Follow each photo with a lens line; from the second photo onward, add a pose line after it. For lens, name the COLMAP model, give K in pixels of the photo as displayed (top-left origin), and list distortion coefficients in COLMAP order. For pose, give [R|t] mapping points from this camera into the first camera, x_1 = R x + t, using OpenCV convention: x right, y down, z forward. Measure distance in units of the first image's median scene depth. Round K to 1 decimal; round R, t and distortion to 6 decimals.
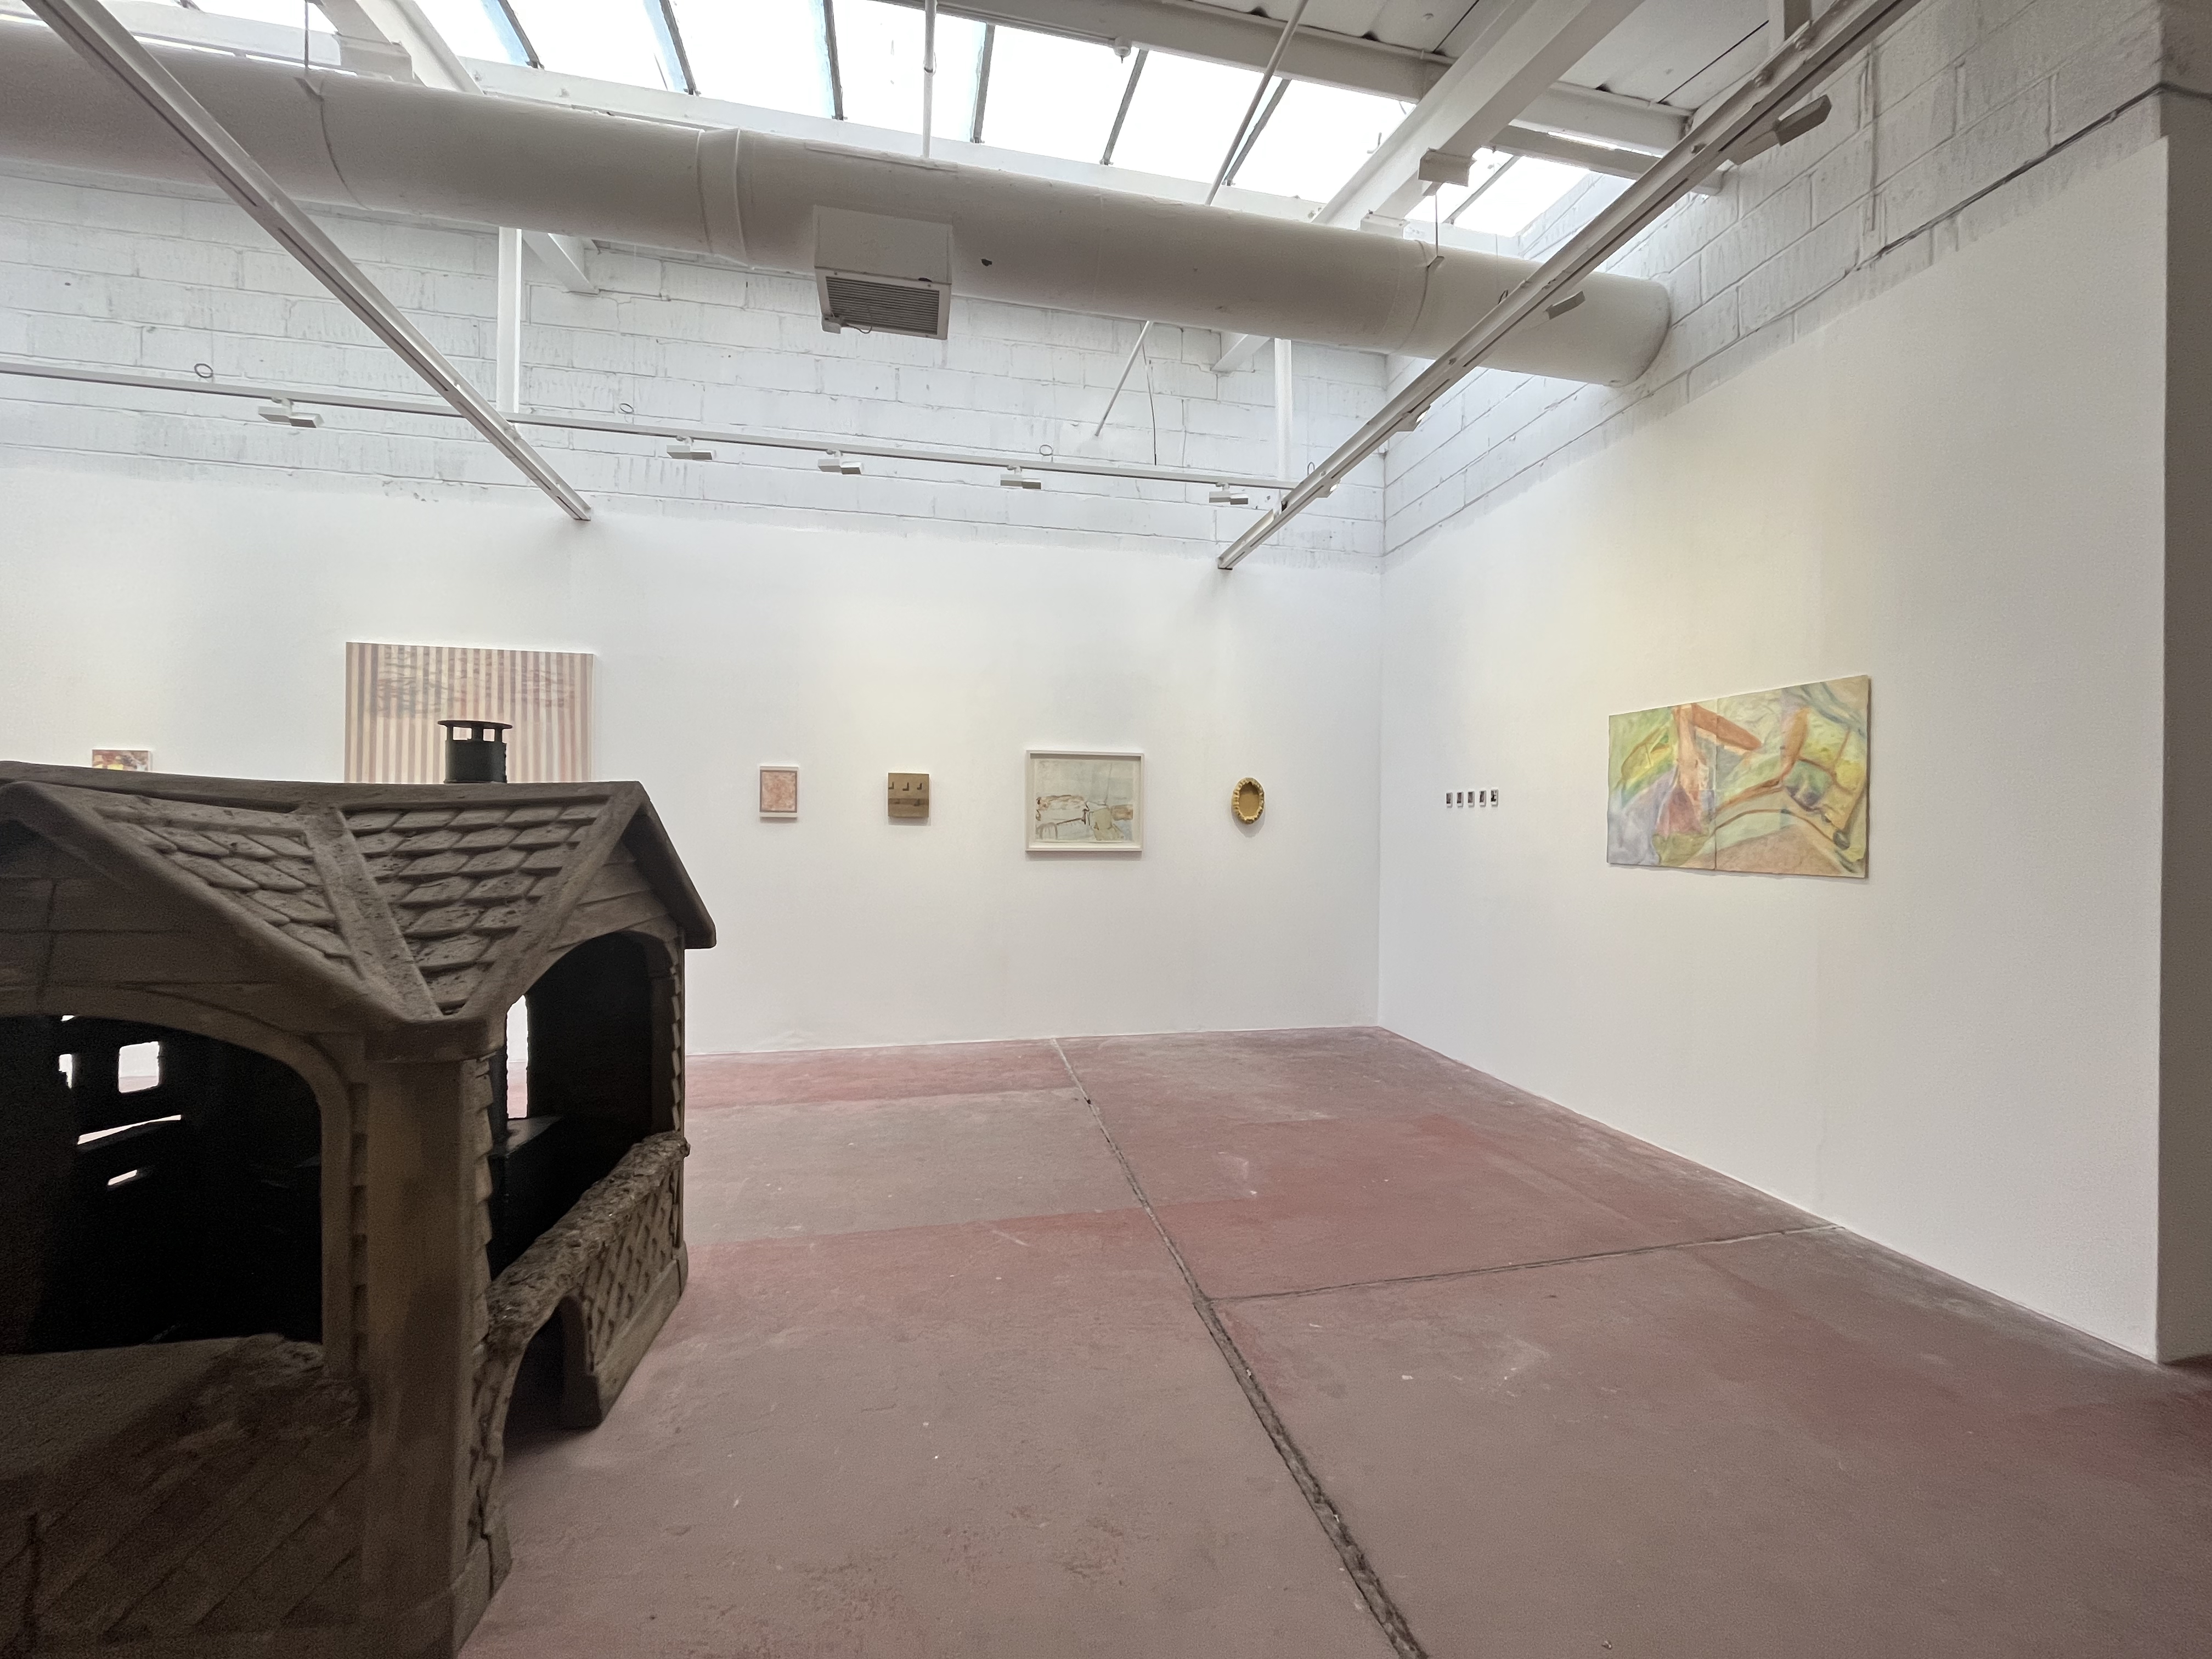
lens RADIAL K [[882.8, 0, 1107.8], [0, 882.8, 828.2], [0, 0, 1]] dist [-0.009516, 0.000097]
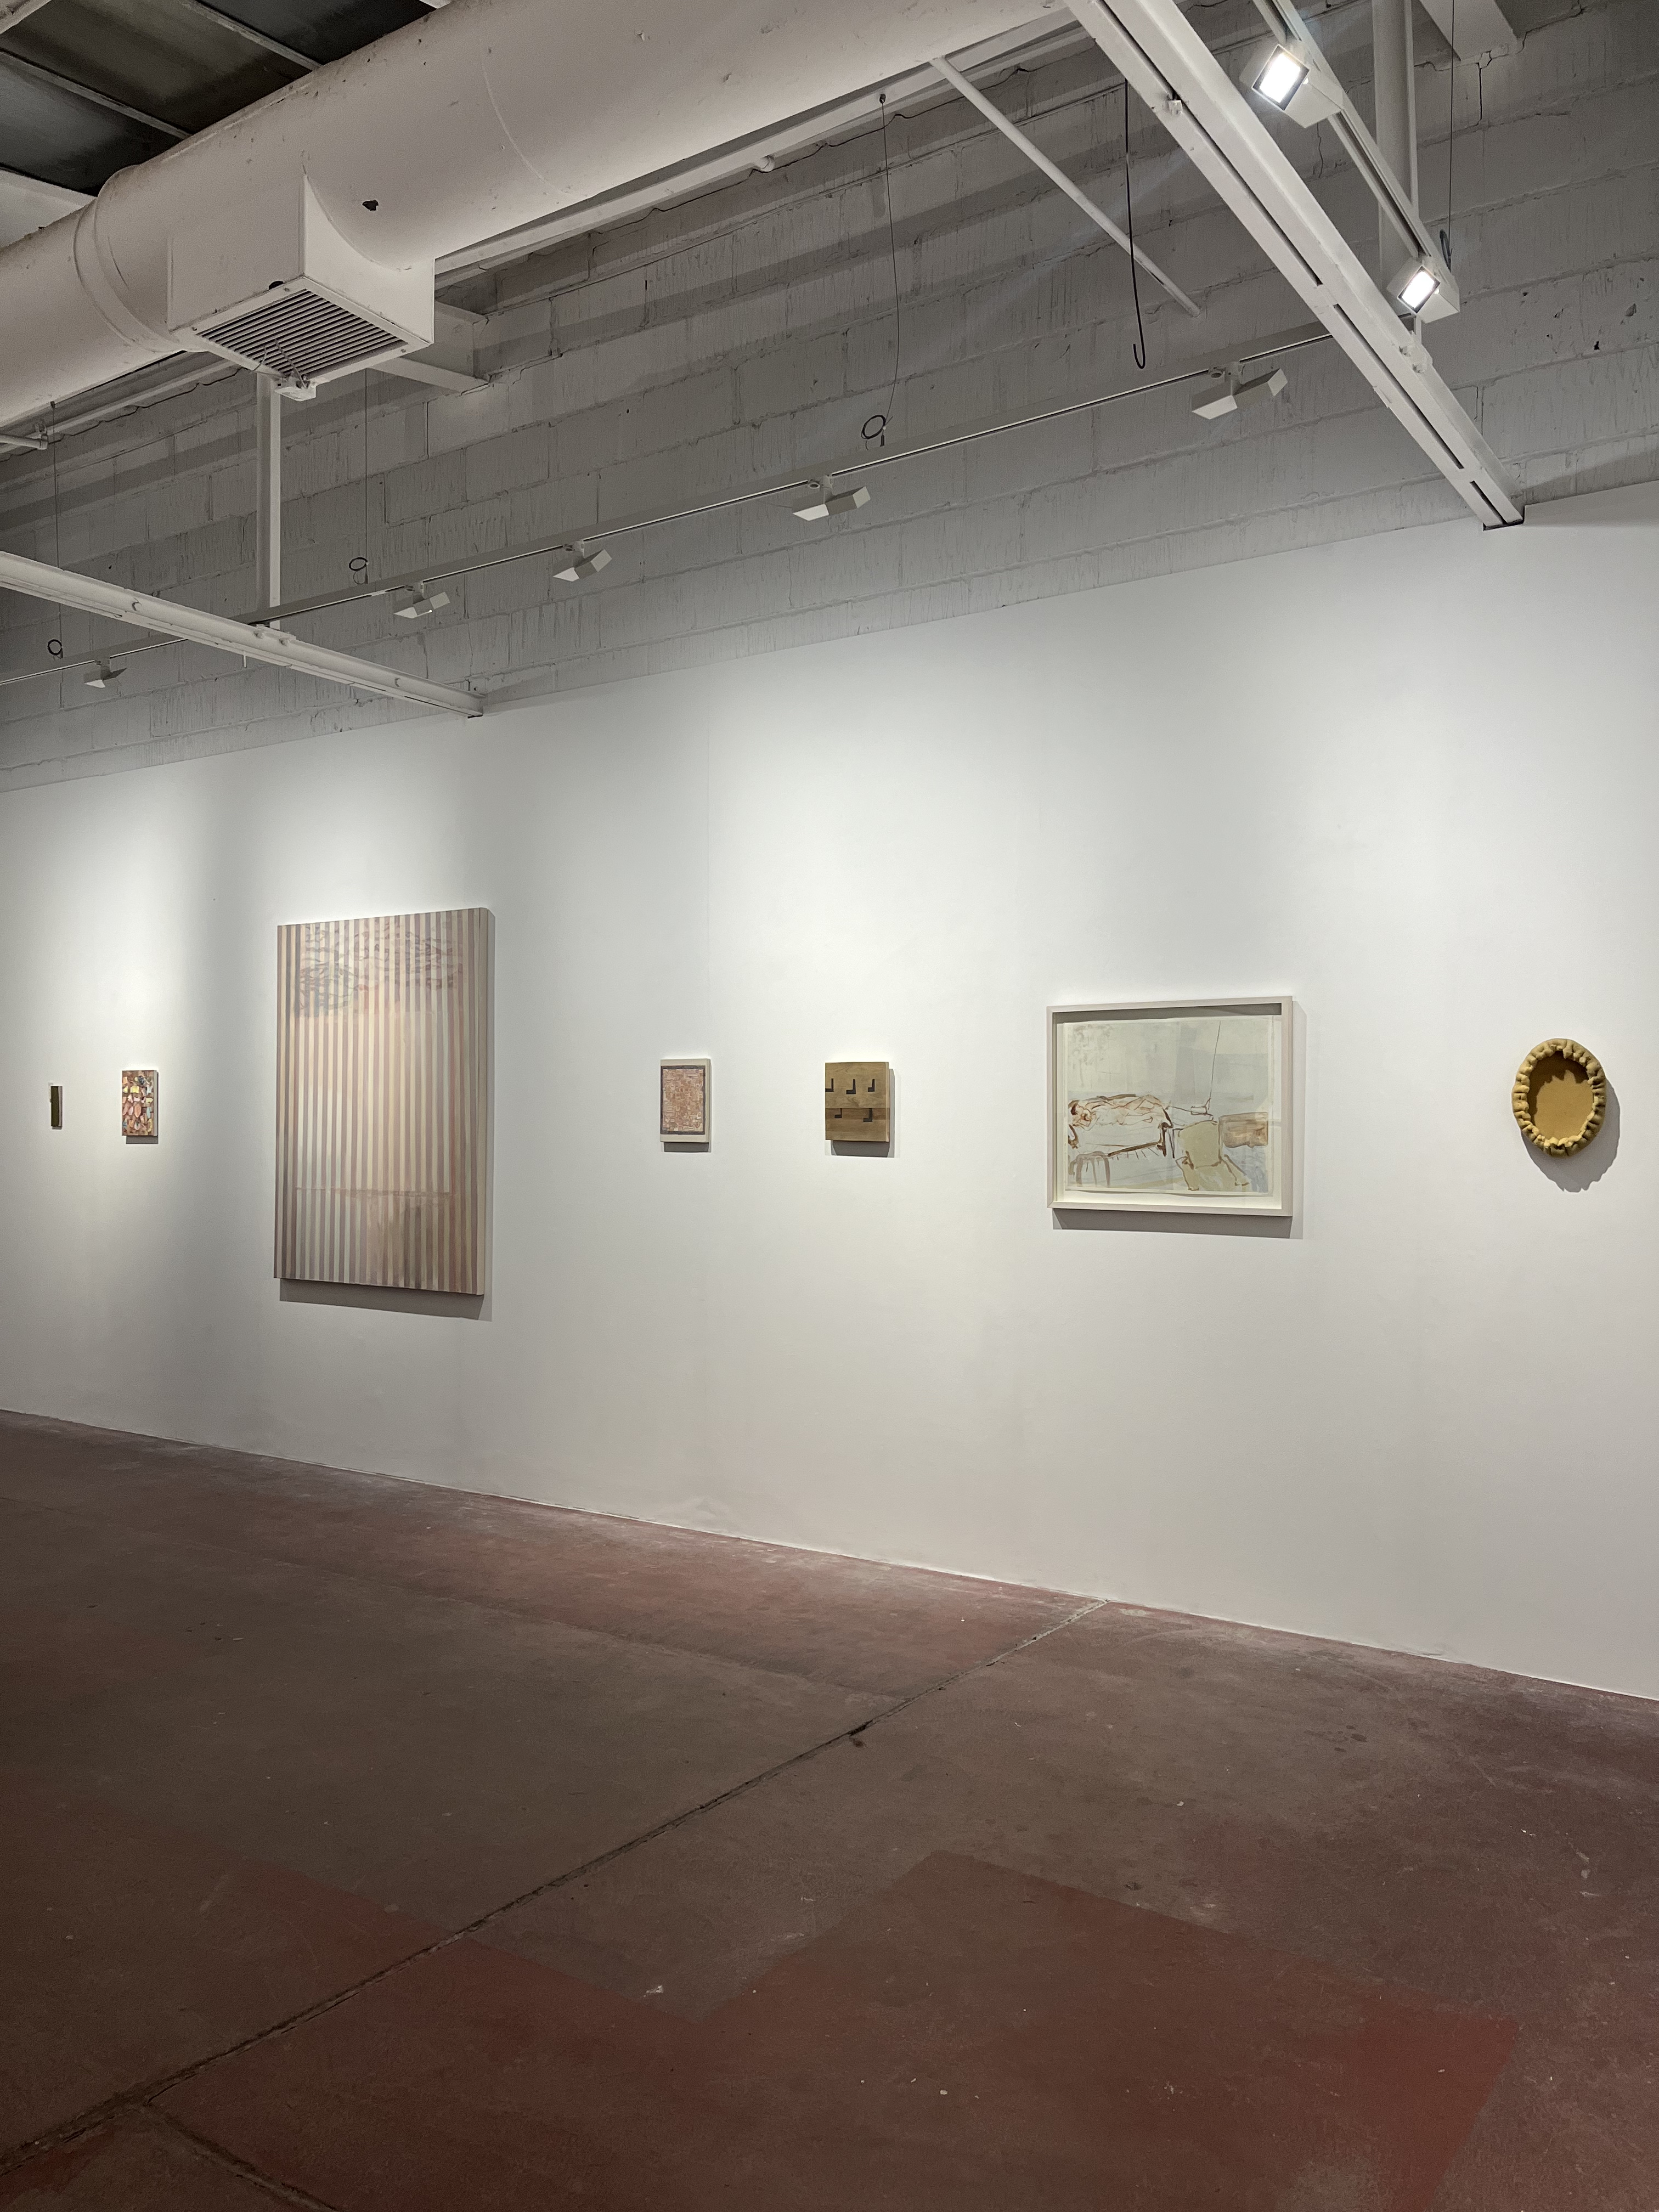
lens RADIAL K [[1651.9, 0, 847.5], [0, 1651.9, 1101.4], [0, 0, 1]] dist [0.052258, -0.052310]
pose [[0.699497, -0.016253, -0.714451, 0.570882], [0.004293, 0.999819, -0.018542, -0.020724], [0.714622, 0.009903, 0.699440, 0.305068]]
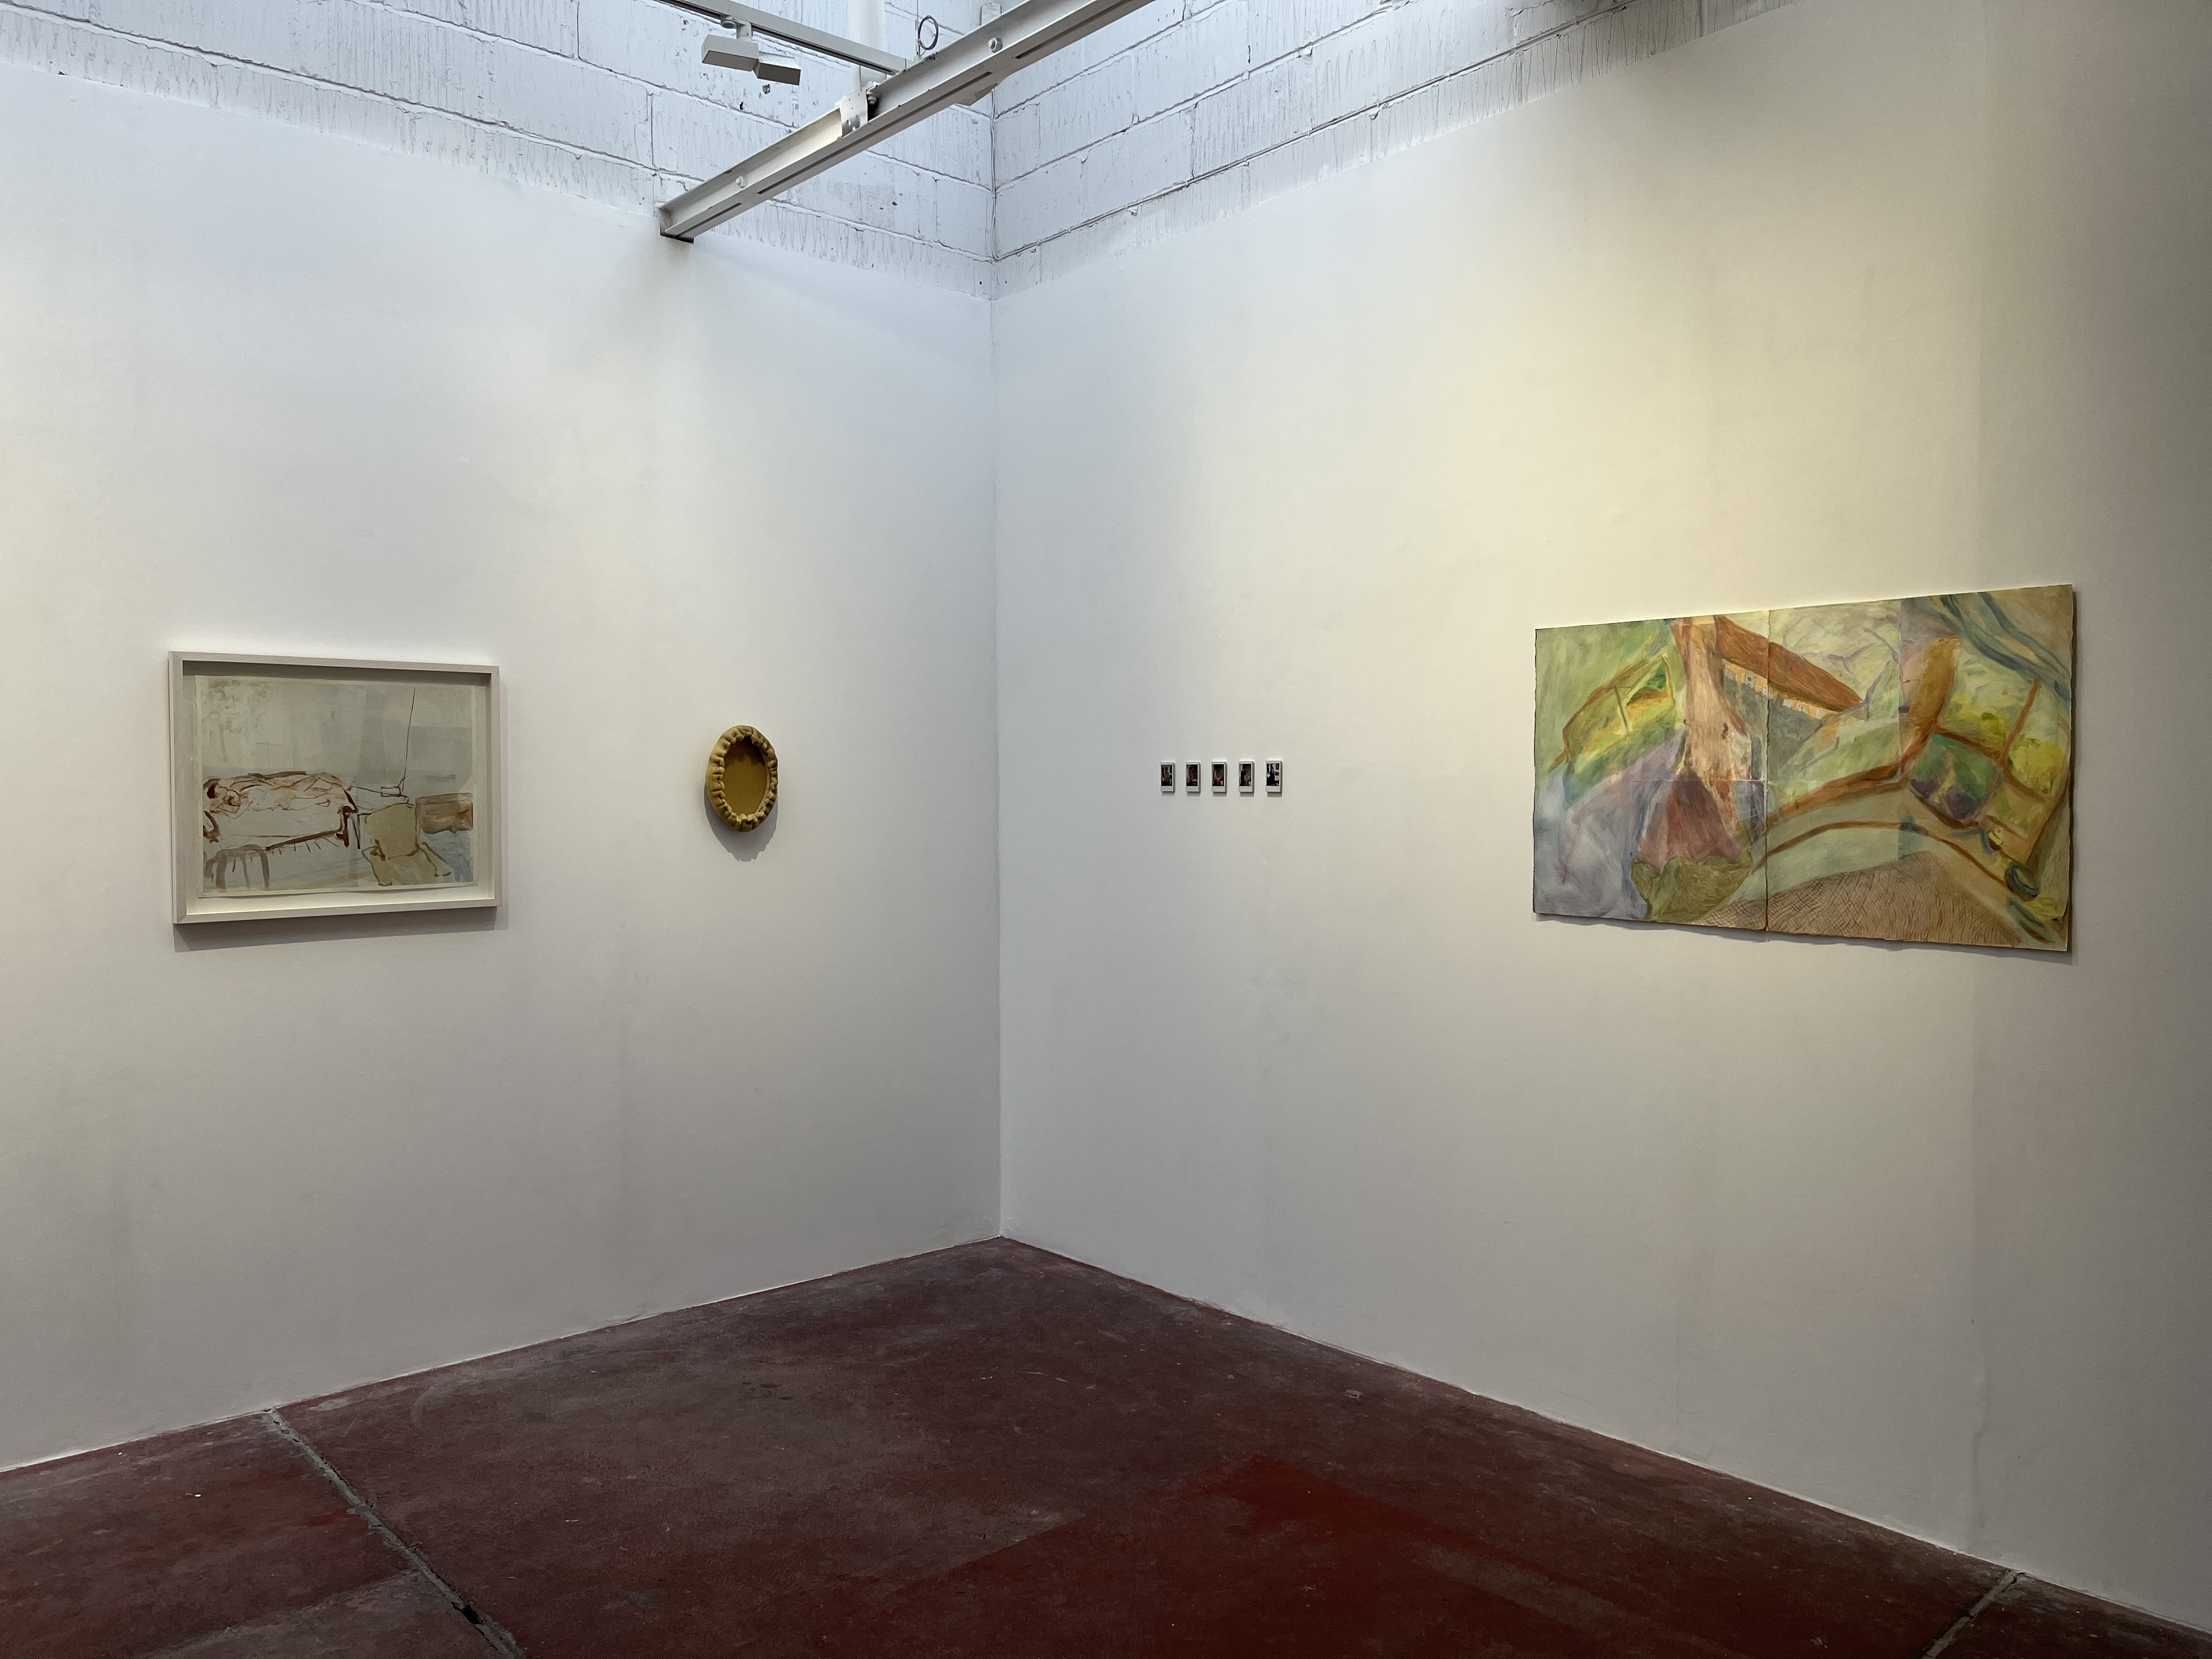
lens RADIAL K [[1651.9, 0, 1098.5], [0, 1651.9, 823.5], [0, 0, 1]] dist [0.052258, -0.052310]
pose [[0.869596, -0.024713, 0.493146, -0.116349], [0.011516, 0.999490, 0.029780, -0.038155], [-0.493630, -0.020217, 0.869437, 0.230729]]
